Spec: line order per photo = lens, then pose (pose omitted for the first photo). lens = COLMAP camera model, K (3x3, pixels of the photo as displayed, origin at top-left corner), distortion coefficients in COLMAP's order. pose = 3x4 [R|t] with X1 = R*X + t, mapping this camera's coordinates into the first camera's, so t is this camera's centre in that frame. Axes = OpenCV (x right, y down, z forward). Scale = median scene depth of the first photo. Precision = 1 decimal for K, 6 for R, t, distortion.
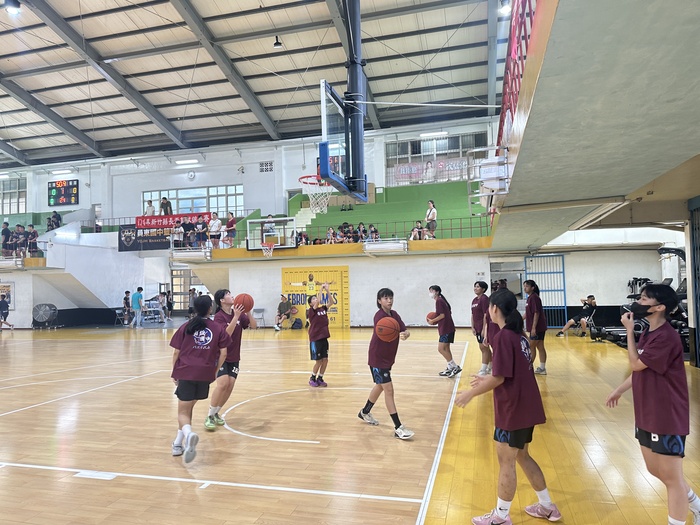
lens RADIAL K [[582.1, 0, 361.0], [0, 582.1, 268.6], [0, 0, 1]] dist [0.036318, -0.082794]
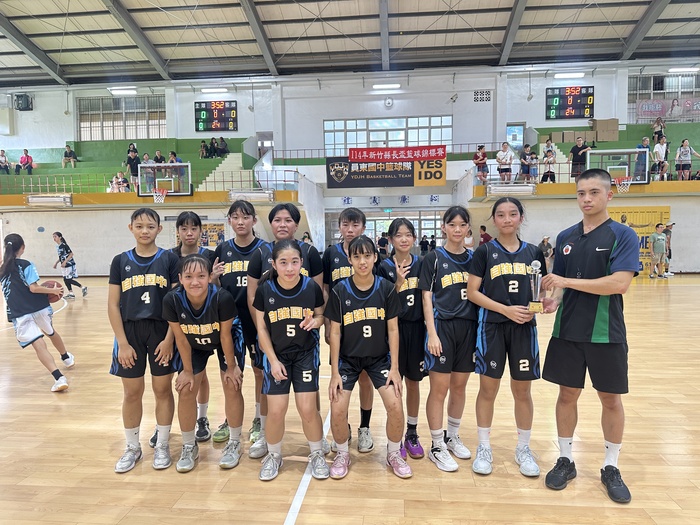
lens RADIAL K [[582.1, 0, 351.8], [0, 582.1, 264.2], [0, 0, 1]] dist [0.036318, -0.082794]
pose [[0.983751, 0.003299, 0.179507, -0.466717], [-0.016509, 0.997257, 0.072146, 0.019164], [-0.178777, -0.073937, 0.981108, 0.124053]]
